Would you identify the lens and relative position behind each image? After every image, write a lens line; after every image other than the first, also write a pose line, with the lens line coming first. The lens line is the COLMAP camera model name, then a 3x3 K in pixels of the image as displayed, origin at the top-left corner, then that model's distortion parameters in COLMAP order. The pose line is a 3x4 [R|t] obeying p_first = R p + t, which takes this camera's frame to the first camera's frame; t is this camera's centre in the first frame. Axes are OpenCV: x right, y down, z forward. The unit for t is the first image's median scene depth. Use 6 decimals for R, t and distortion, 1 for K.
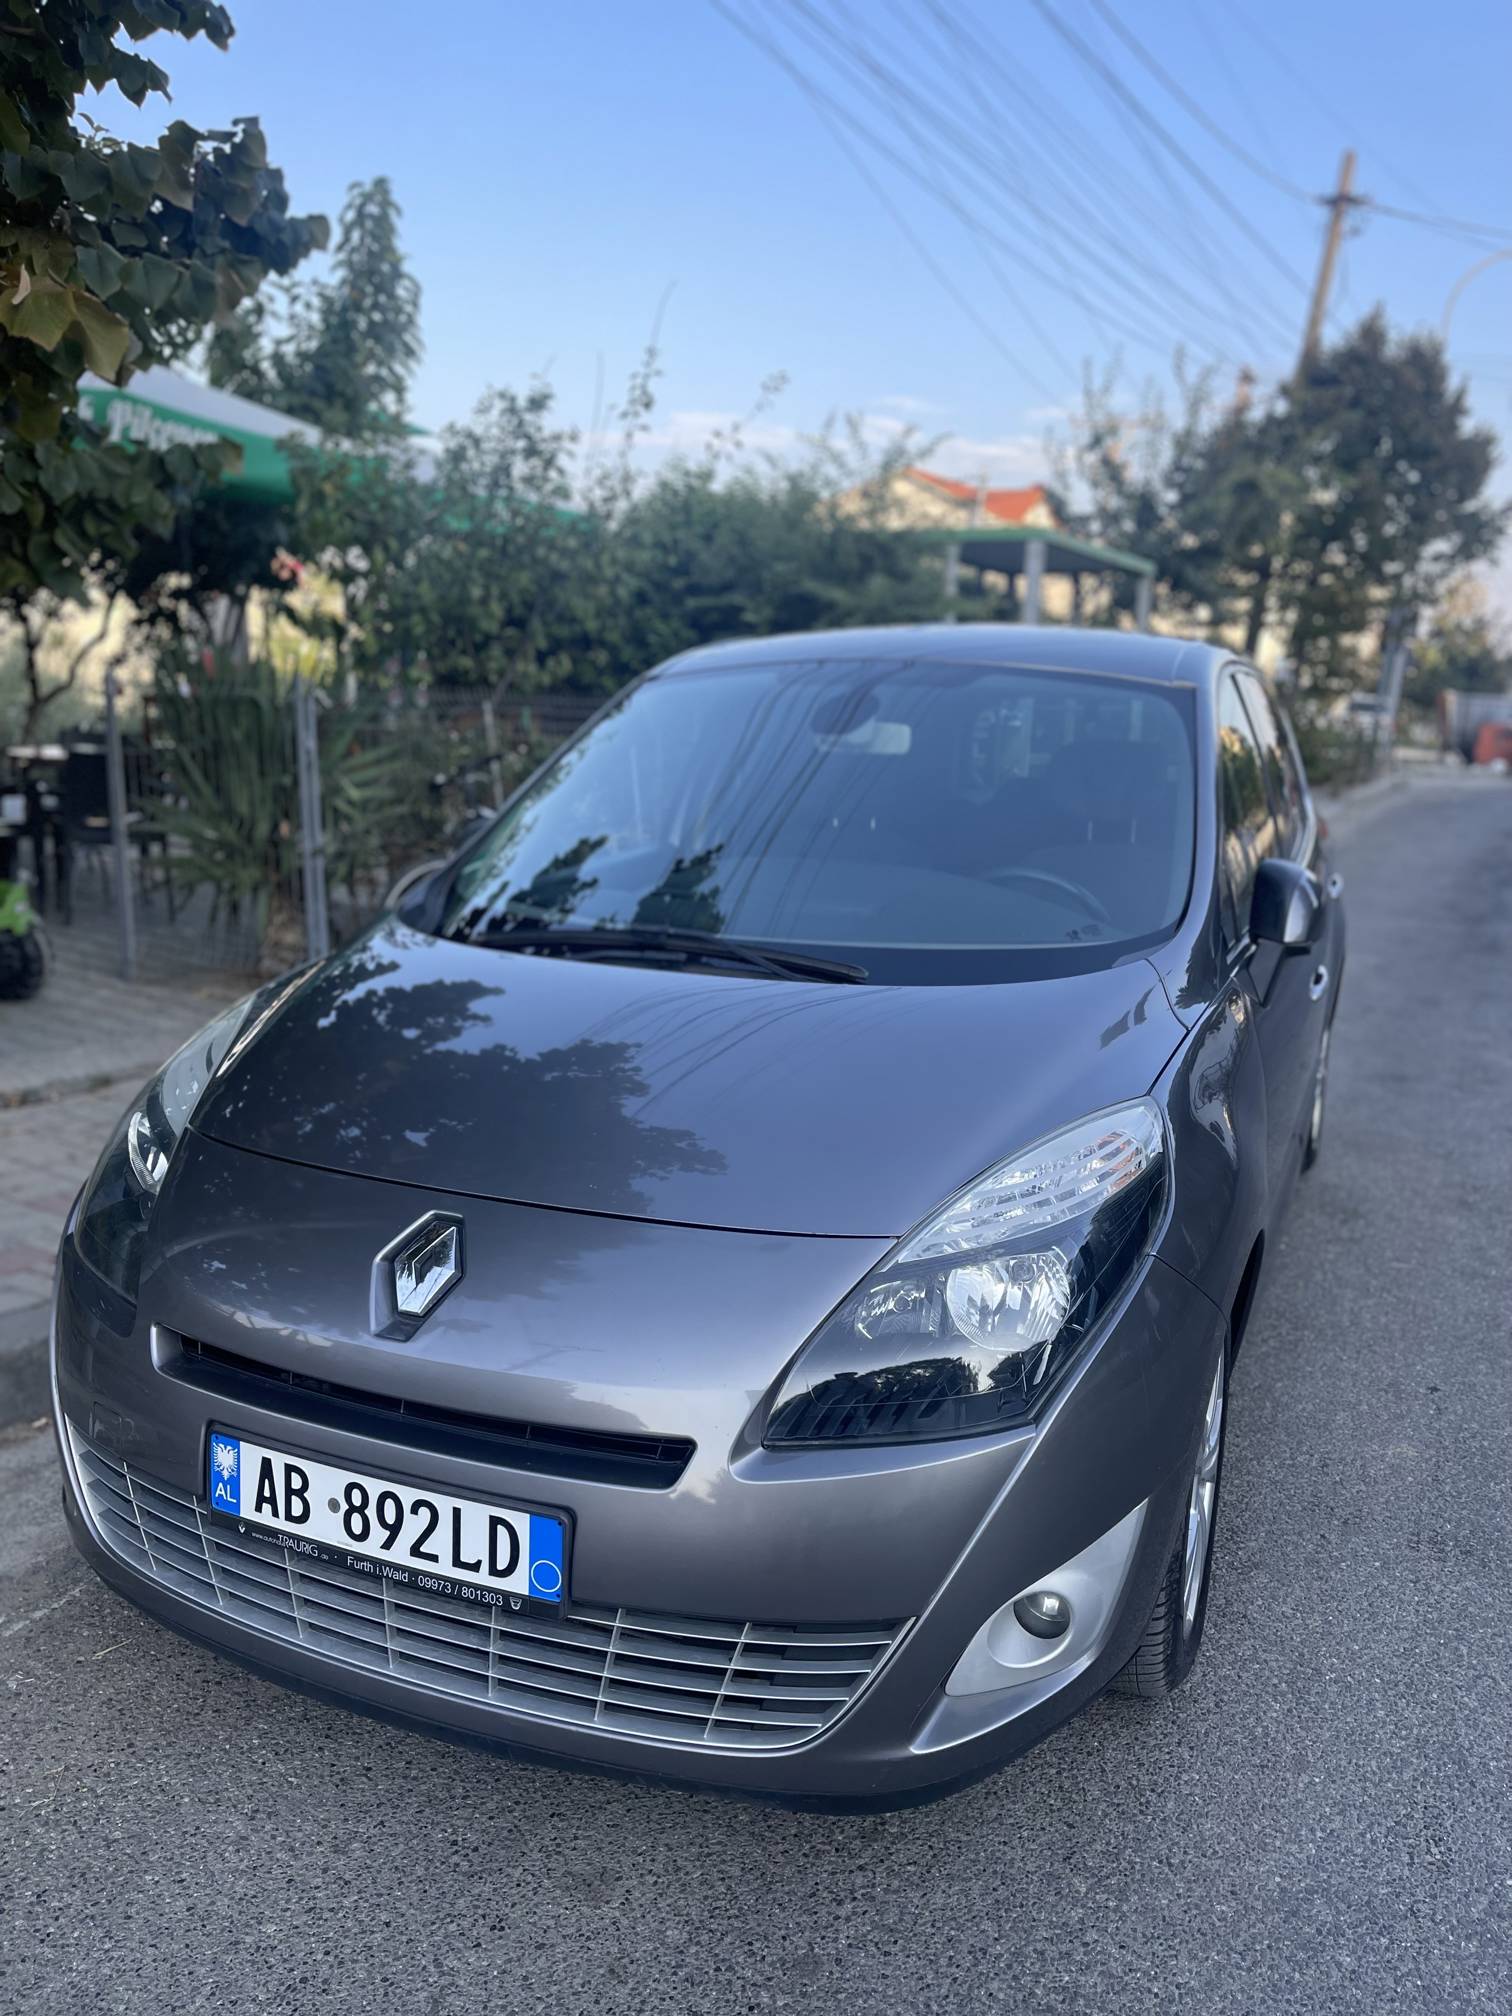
lens RADIAL K [[1529.7, 0, 750.8], [0, 1529.7, 1015.2], [0, 0, 1]] dist [0.093458, -0.131683]
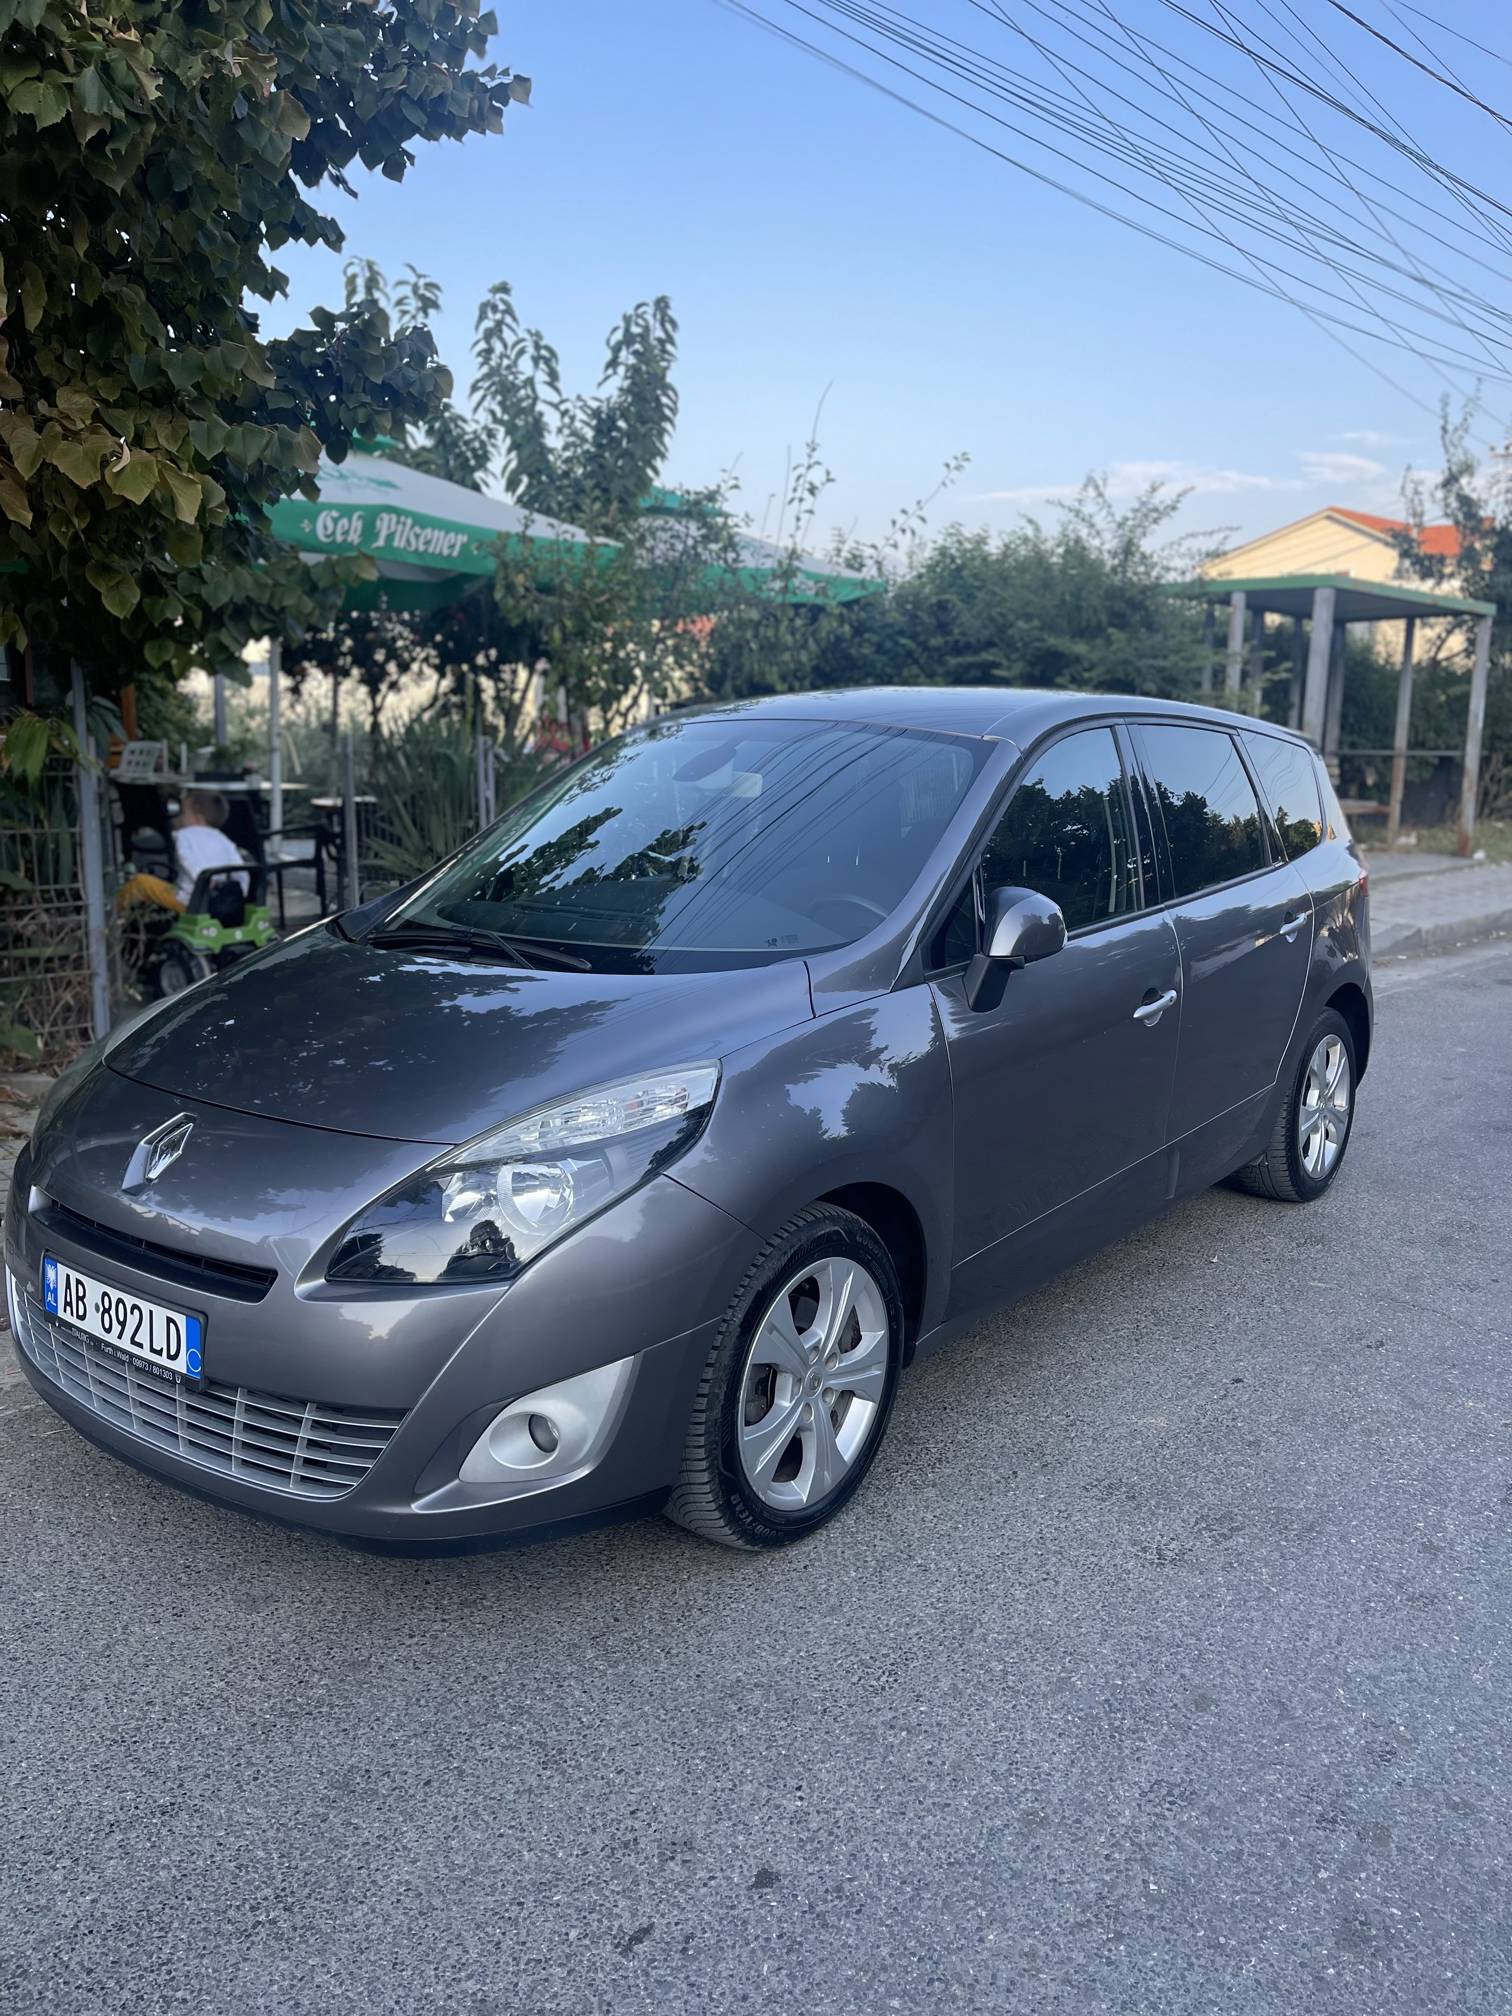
lens RADIAL K [[1529.7, 0, 750.8], [0, 1529.7, 1015.2], [0, 0, 1]] dist [0.093458, -0.131683]
pose [[0.964278, 0.036180, -0.262411, 0.395139], [-0.045030, 0.998599, -0.027788, 0.031578], [0.261038, 0.038612, 0.964556, -0.144179]]
